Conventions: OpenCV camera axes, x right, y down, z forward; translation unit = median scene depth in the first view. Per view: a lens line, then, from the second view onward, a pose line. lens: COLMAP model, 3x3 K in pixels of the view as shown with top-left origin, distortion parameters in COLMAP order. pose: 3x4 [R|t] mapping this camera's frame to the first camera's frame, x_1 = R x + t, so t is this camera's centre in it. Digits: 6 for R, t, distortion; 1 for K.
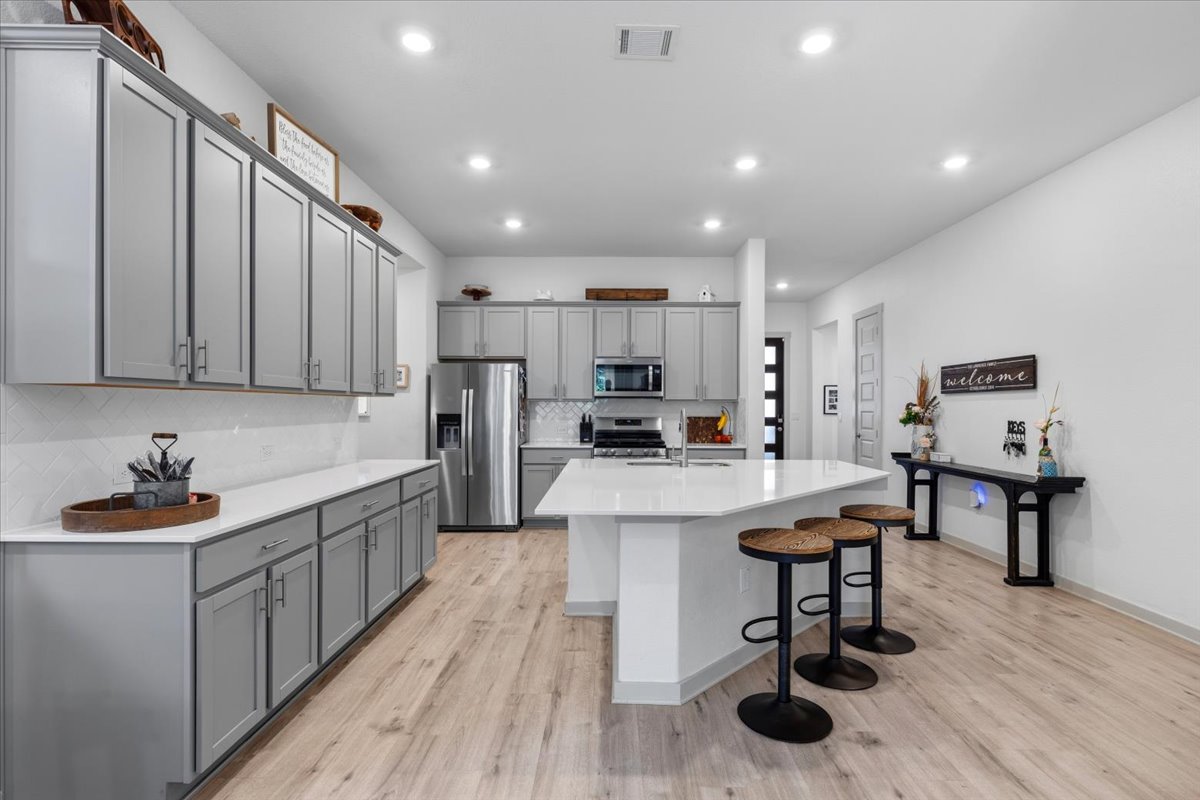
lens RADIAL K [[540.3, 0, 600.0], [0, 540.3, 403.9], [0, 0, 1]] dist [0.003883, -0.001203]
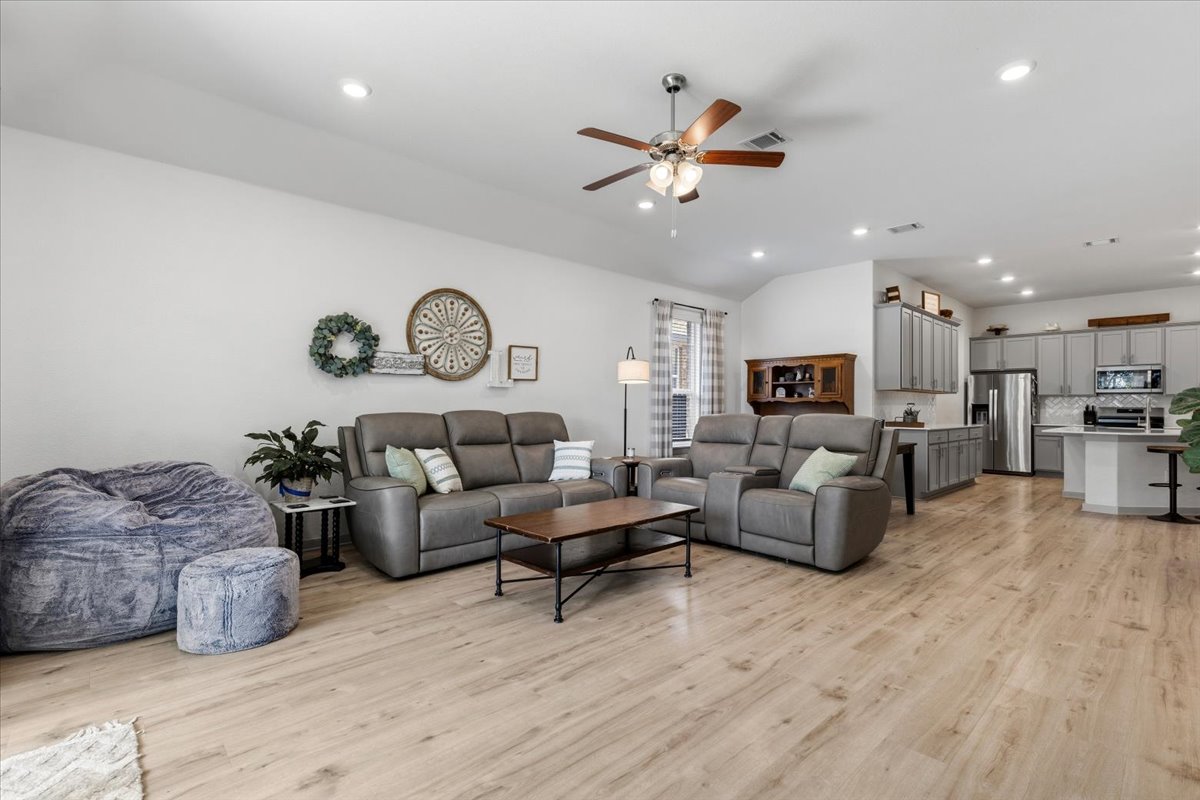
lens RADIAL K [[540.3, 0, 600.0], [0, 540.3, 403.9], [0, 0, 1]] dist [0.003883, -0.001203]
pose [[0.688013, -0.004085, -0.725687, 0.129334], [-0.001950, 0.999970, -0.007477, 0.029764], [0.725695, 0.006559, 0.687985, -0.989914]]
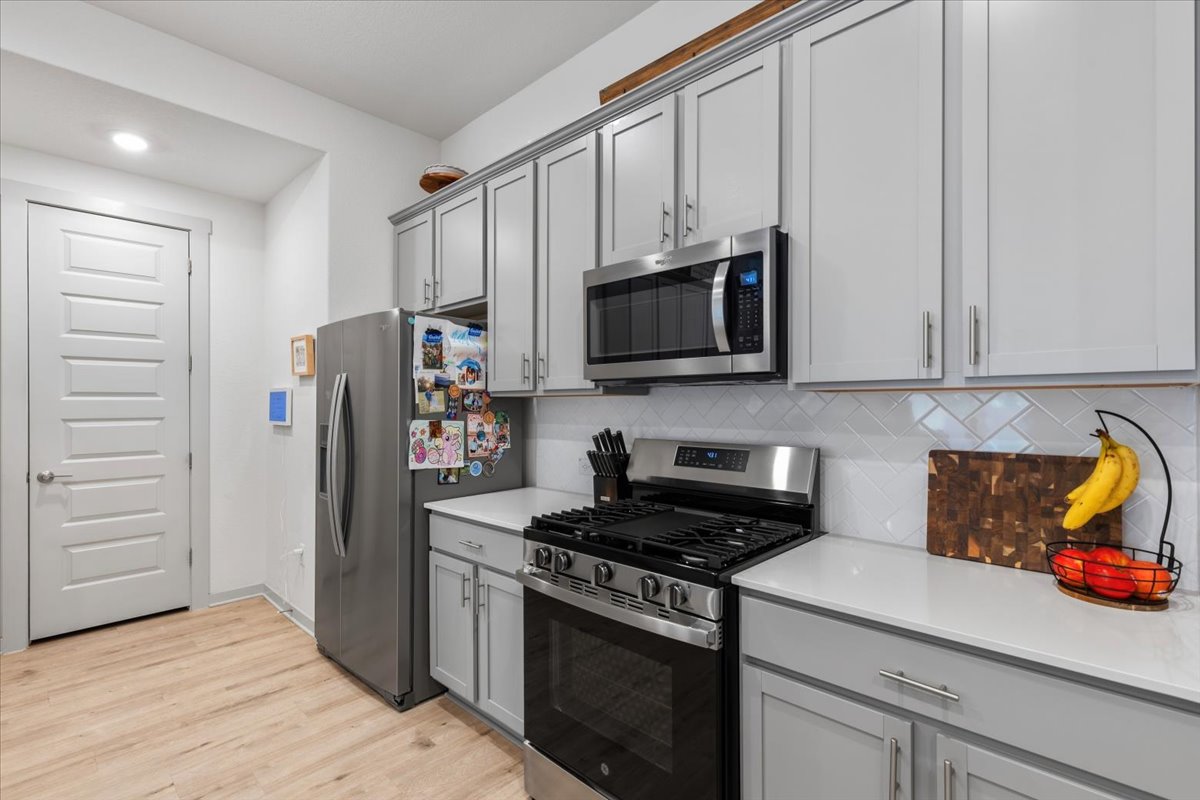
lens RADIAL K [[540.3, 0, 600.0], [0, 540.3, 403.9], [0, 0, 1]] dist [0.003883, -0.001203]
pose [[0.739512, -0.003562, -0.673134, 0.226618], [0.004821, 0.999988, 0.000005, 0.001481], [0.673127, -0.003249, 0.739520, 0.729929]]
